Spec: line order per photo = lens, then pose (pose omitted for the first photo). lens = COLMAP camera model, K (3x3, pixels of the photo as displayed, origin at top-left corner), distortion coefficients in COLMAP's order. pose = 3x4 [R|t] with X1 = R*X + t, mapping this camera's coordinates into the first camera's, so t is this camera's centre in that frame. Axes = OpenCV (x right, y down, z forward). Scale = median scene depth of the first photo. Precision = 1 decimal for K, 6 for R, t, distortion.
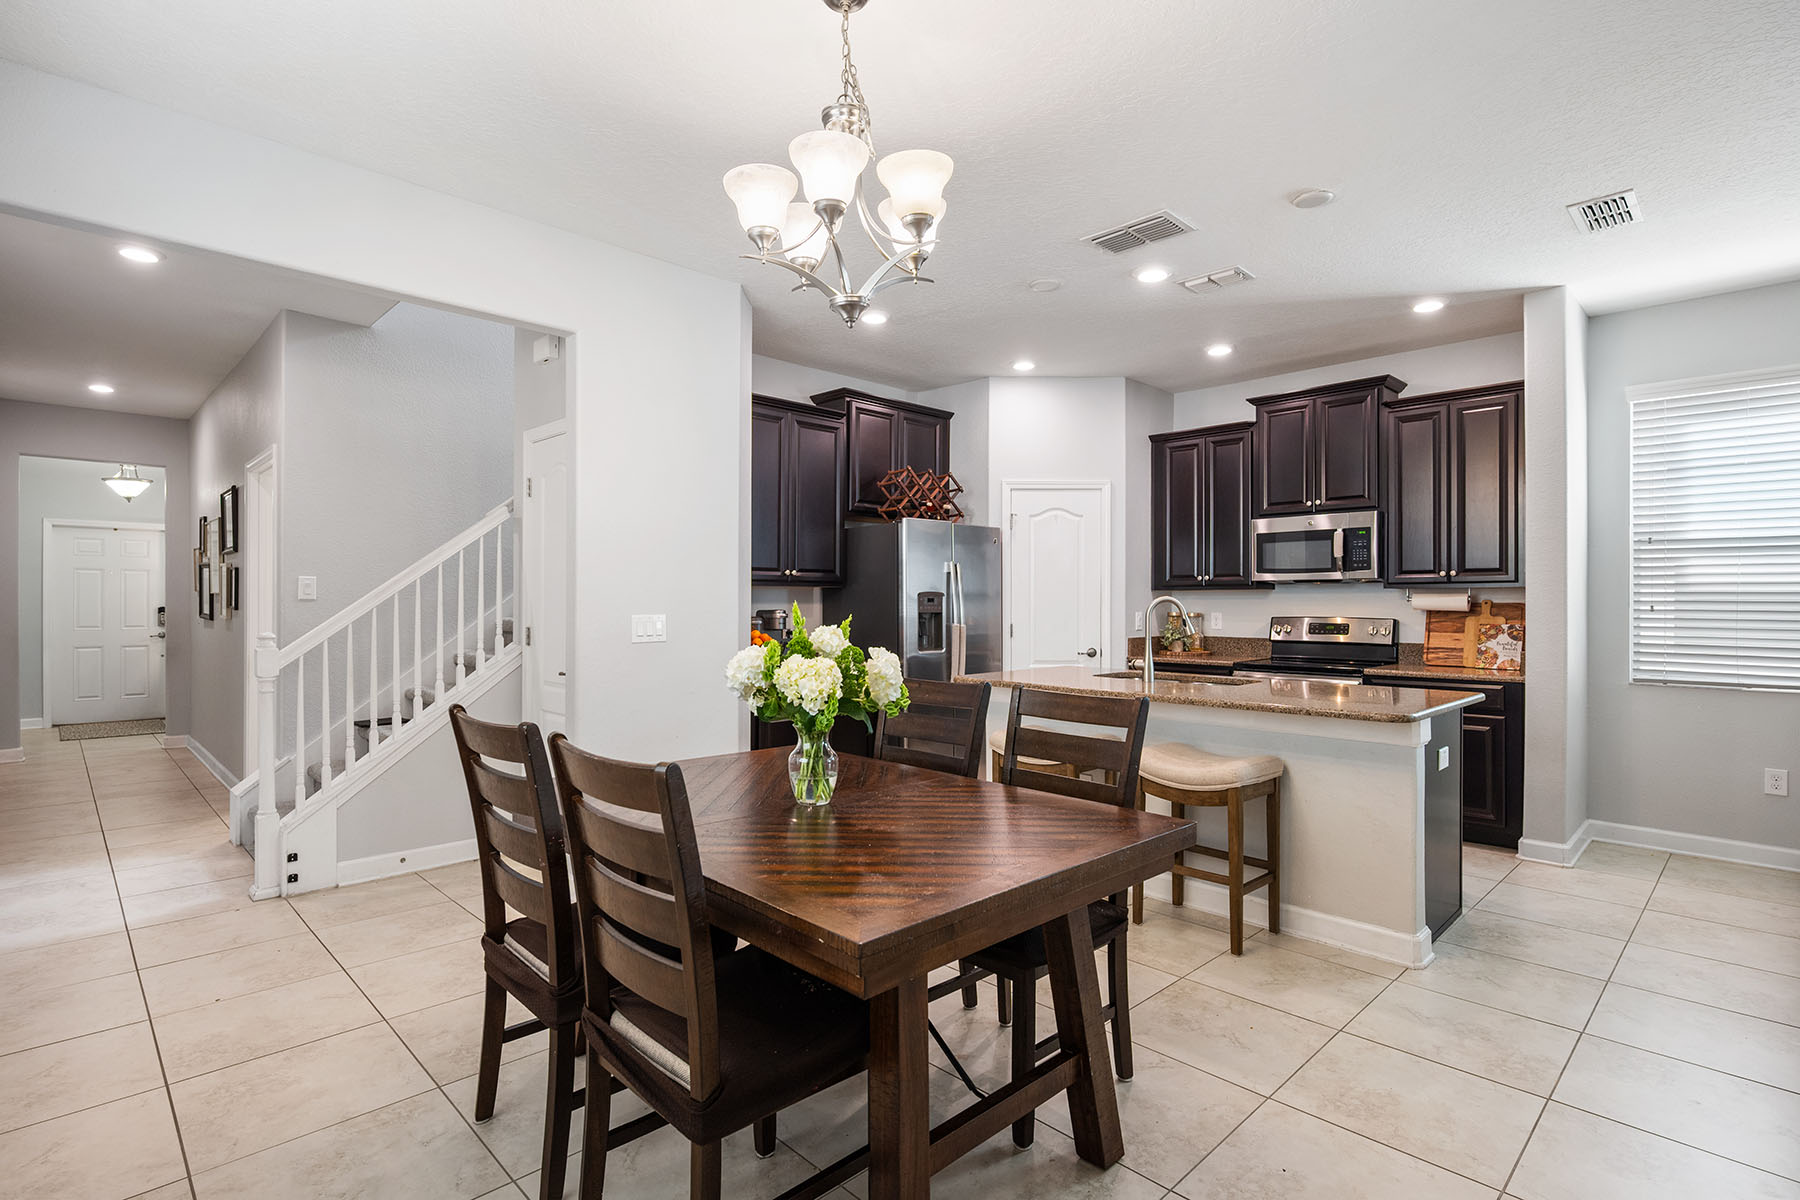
lens RADIAL K [[873.5, 0, 911.6], [0, 873.5, 609.4], [0, 0, 1]] dist [0.001187, -0.001471]
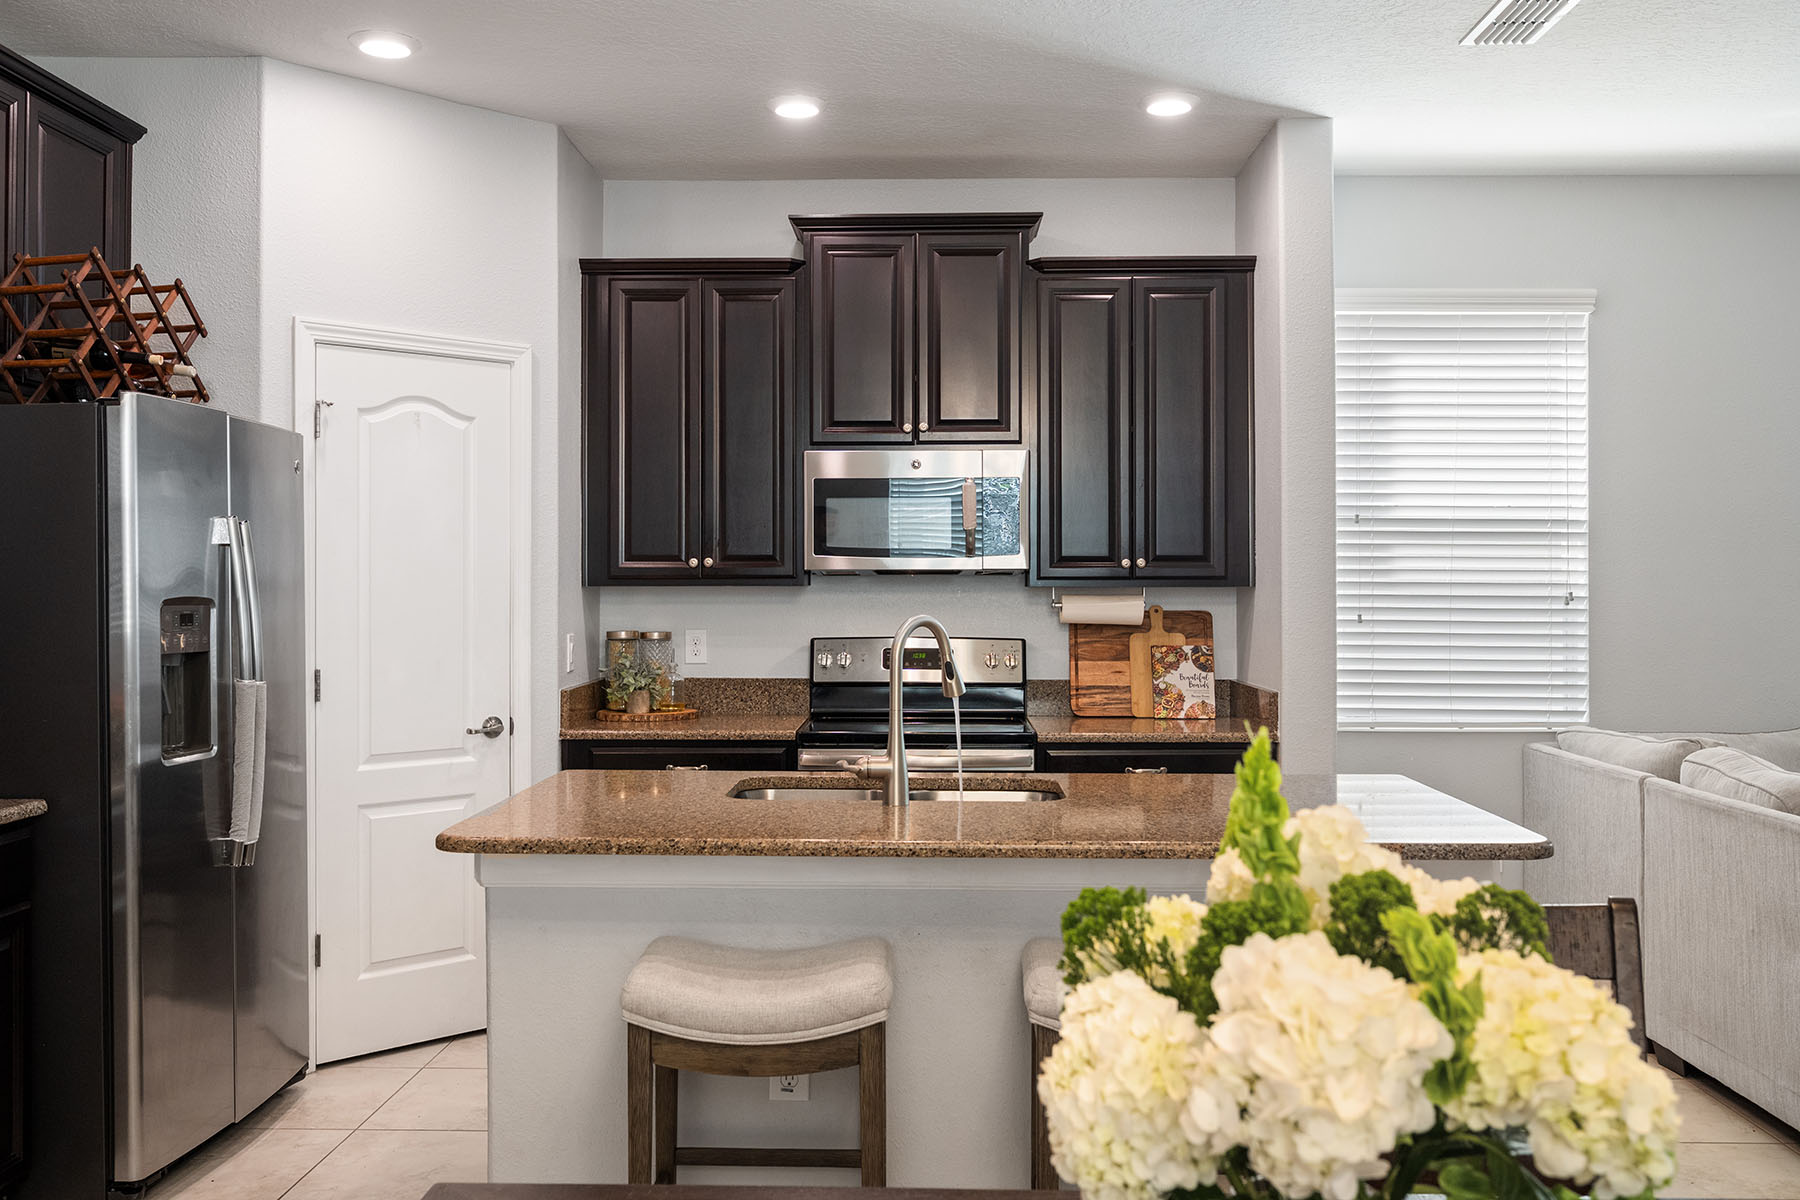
lens RADIAL K [[1557.2, 0, 907.7], [0, 1557.2, 574.4], [0, 0, 1]] dist [-0.011994, -0.000555]
pose [[0.721992, 0.004076, 0.691889, -0.214873], [0.006482, 0.999899, -0.012655, -0.019406], [-0.691871, 0.013621, 0.721893, 0.320396]]
